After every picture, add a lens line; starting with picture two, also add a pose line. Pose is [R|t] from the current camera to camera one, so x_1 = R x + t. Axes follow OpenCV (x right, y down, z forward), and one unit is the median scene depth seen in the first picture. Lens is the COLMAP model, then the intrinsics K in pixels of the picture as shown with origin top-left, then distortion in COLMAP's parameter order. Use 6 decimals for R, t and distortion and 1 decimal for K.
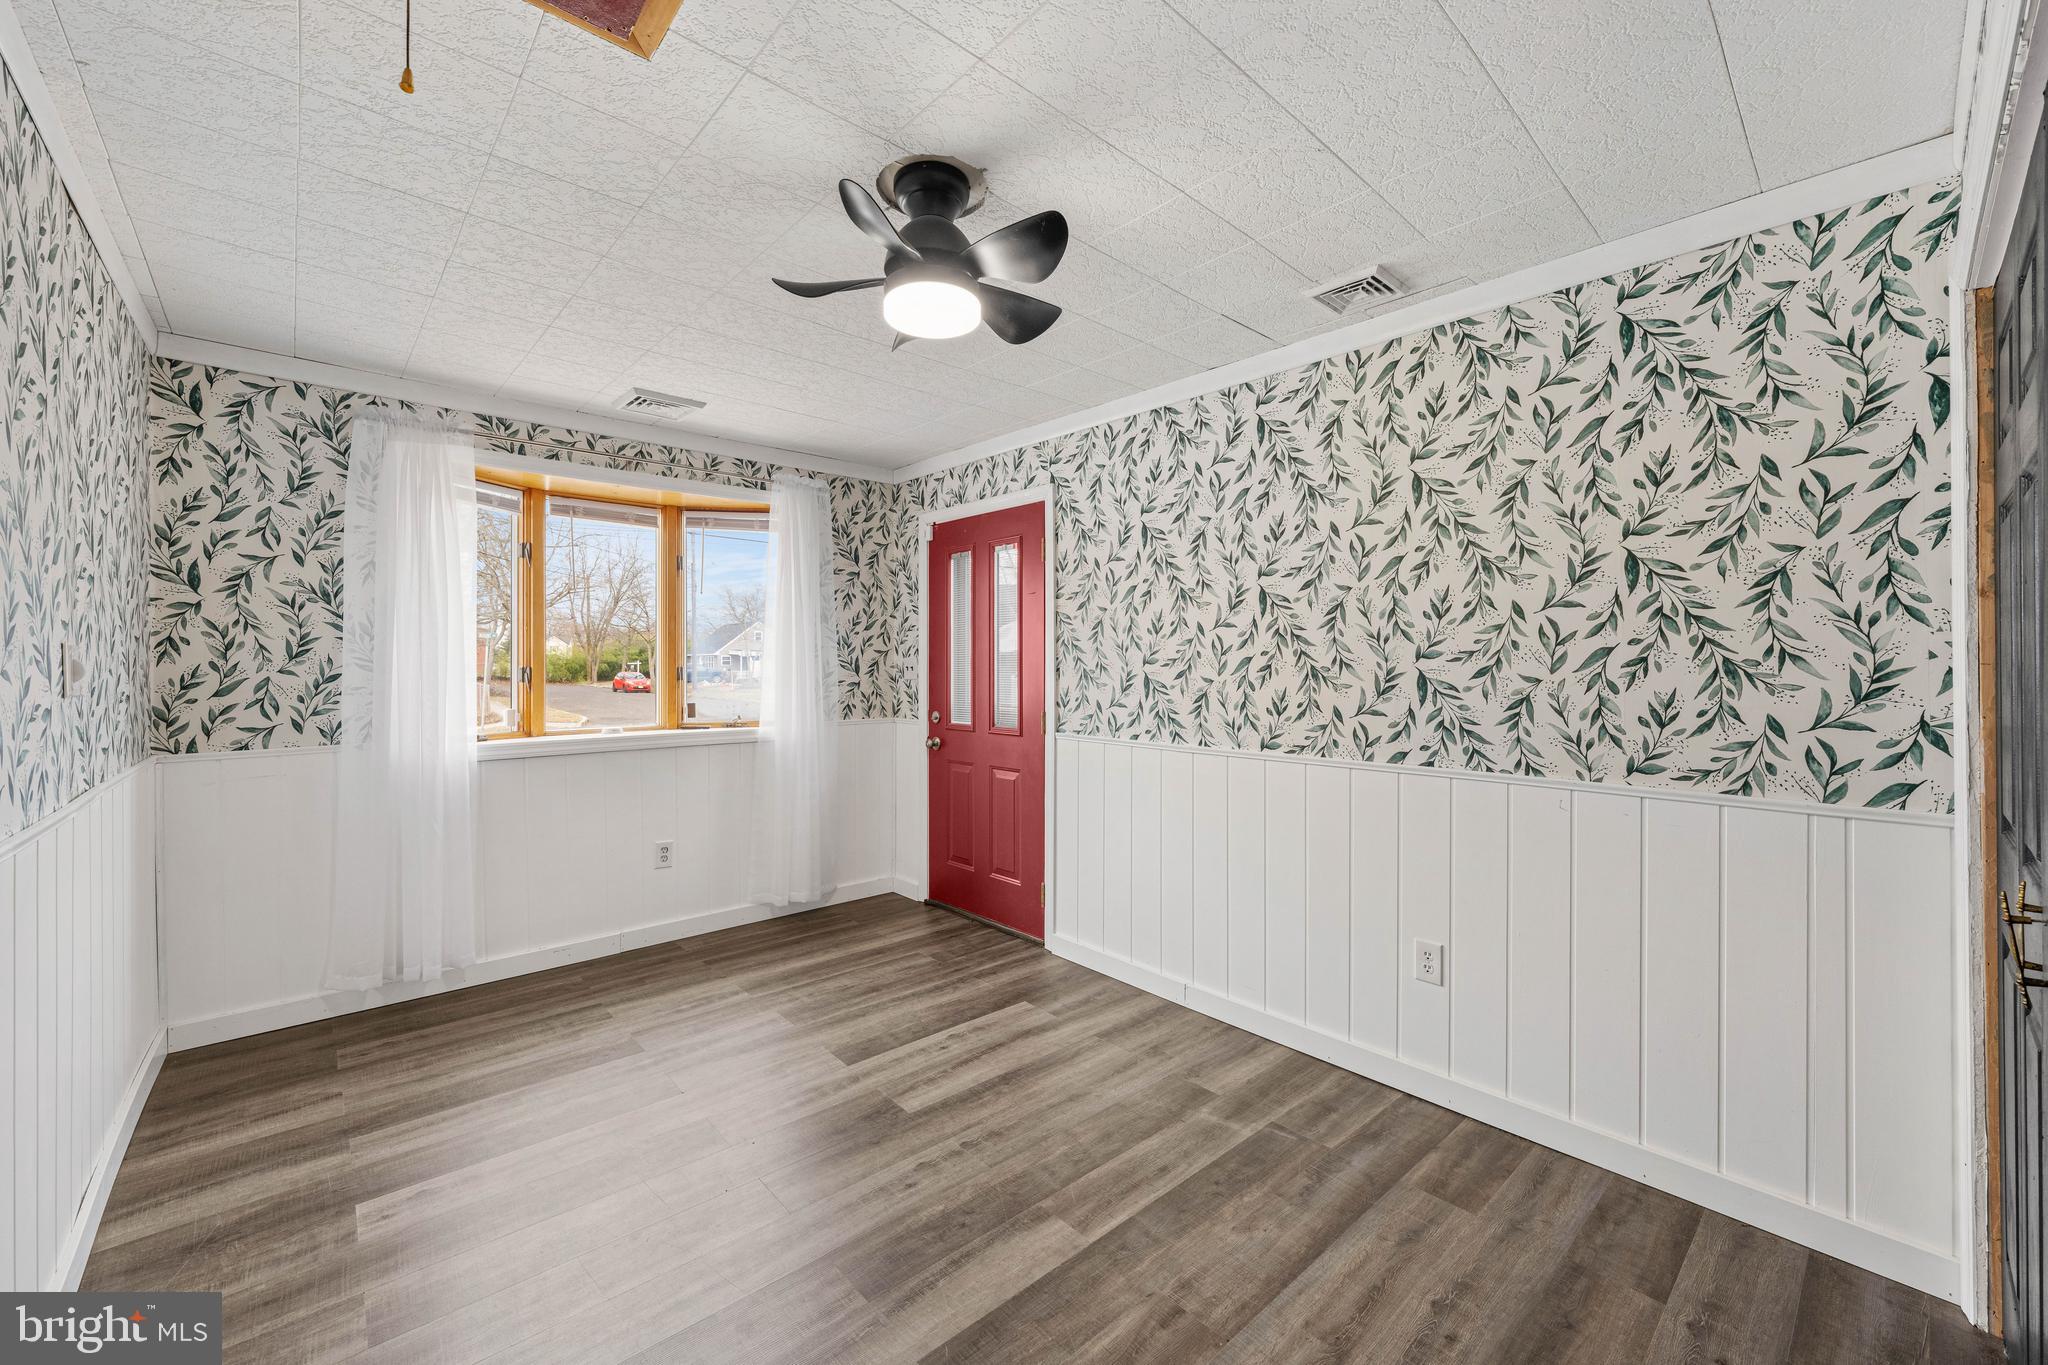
lens RADIAL K [[800.6, 0, 1022.0], [0, 800.6, 667.3], [0, 0, 1]] dist [-0.000146, 0.000136]
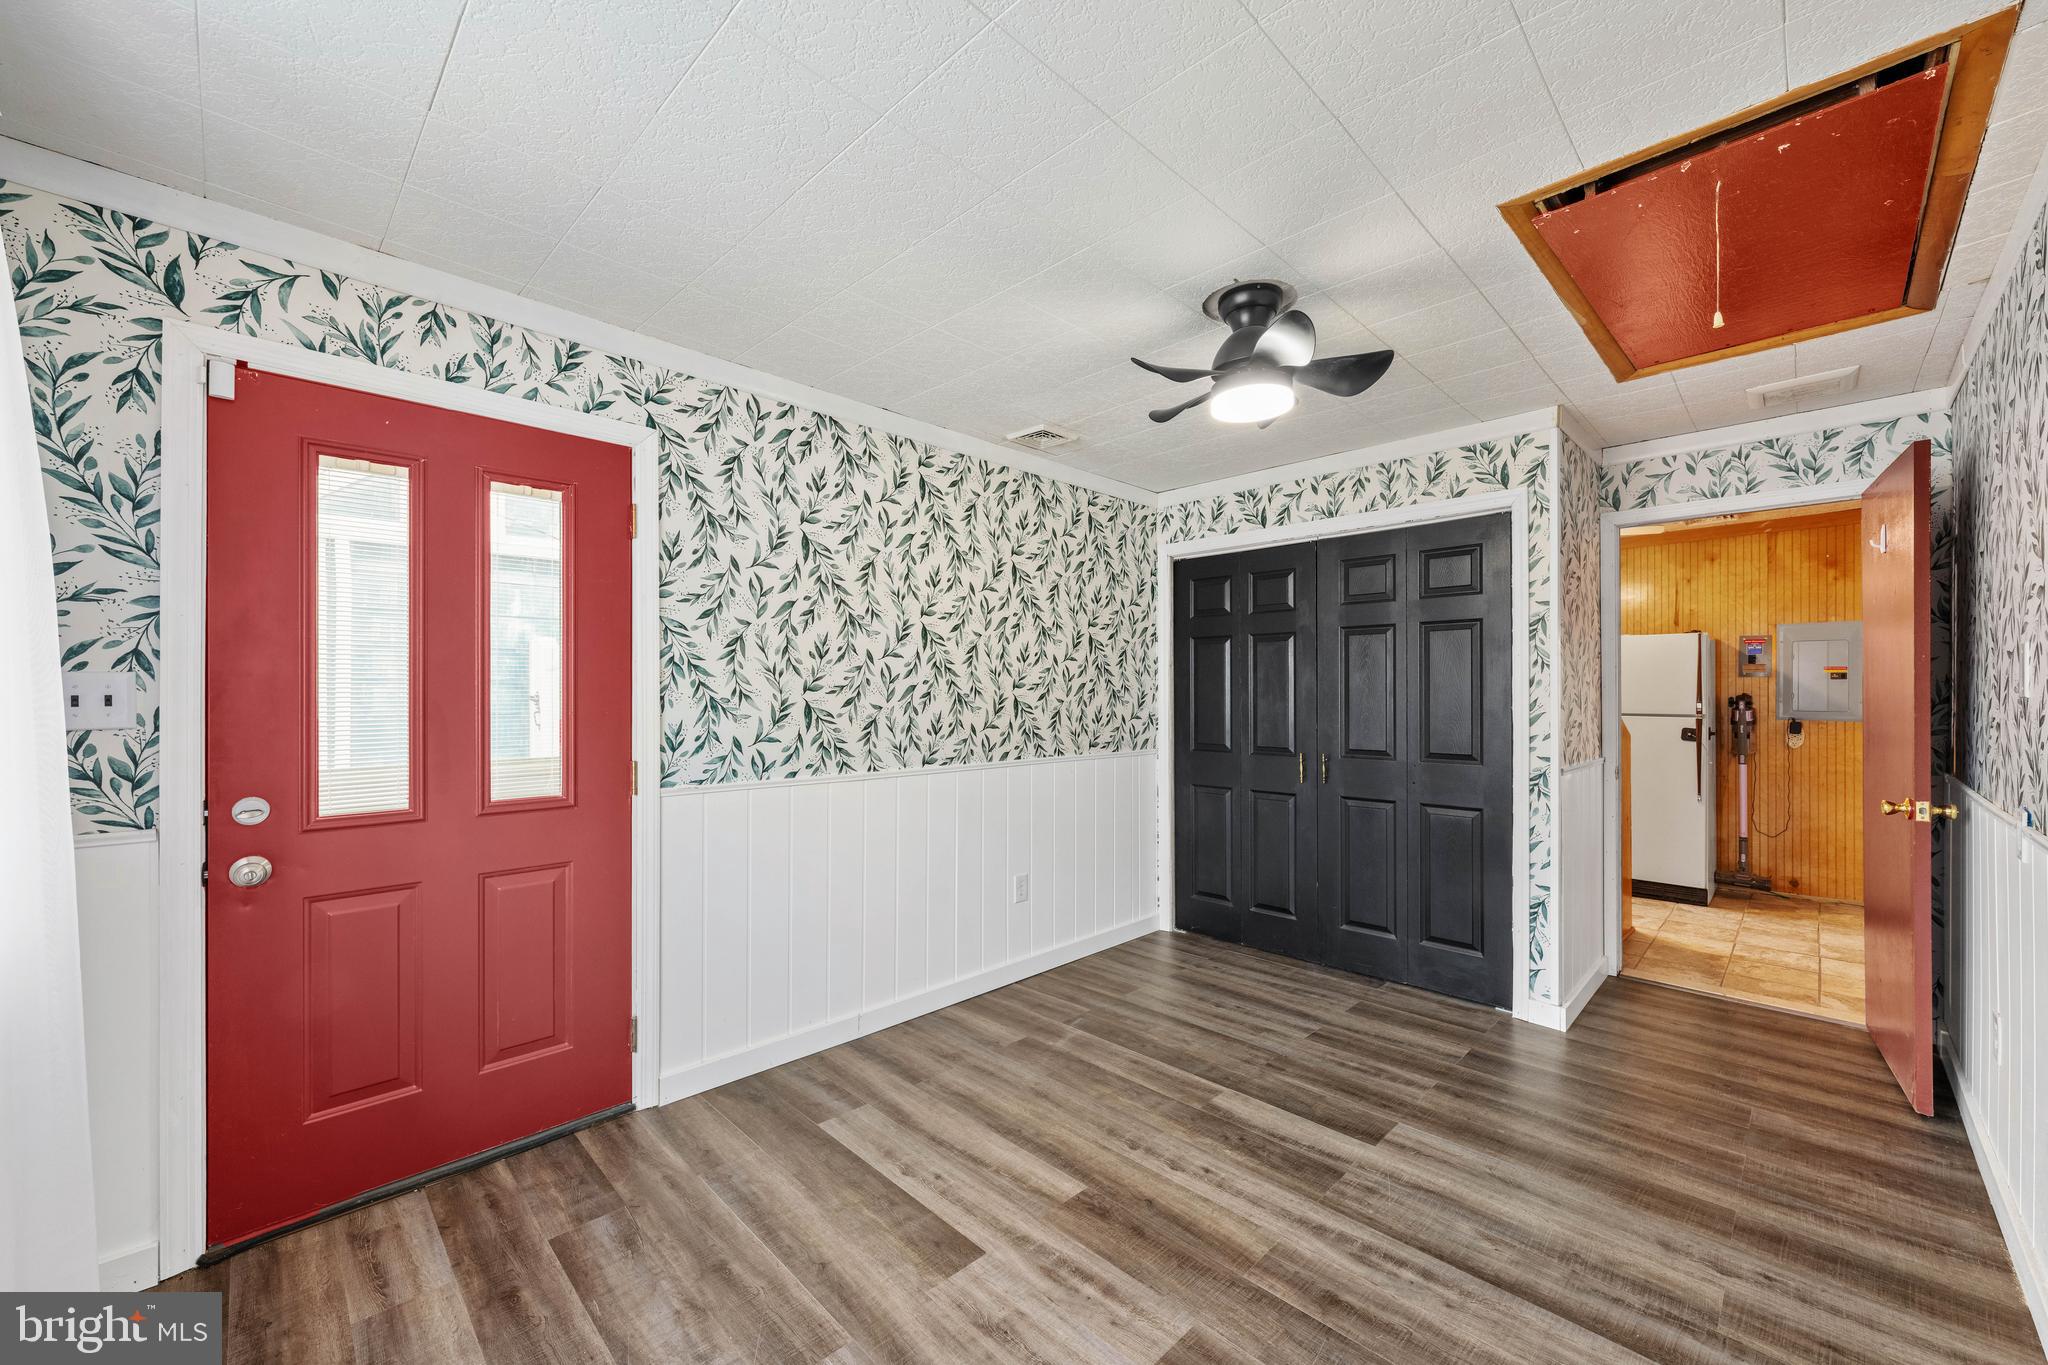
lens RADIAL K [[776.8, 0, 1012.6], [0, 776.8, 709.9], [0, 0, 1]] dist [0.000518, -0.000152]
pose [[-0.033177, -0.008763, 0.999411, -0.799536], [0.015133, 0.999843, 0.009269, 0.013777], [-0.999335, 0.015431, -0.033039, 0.886146]]
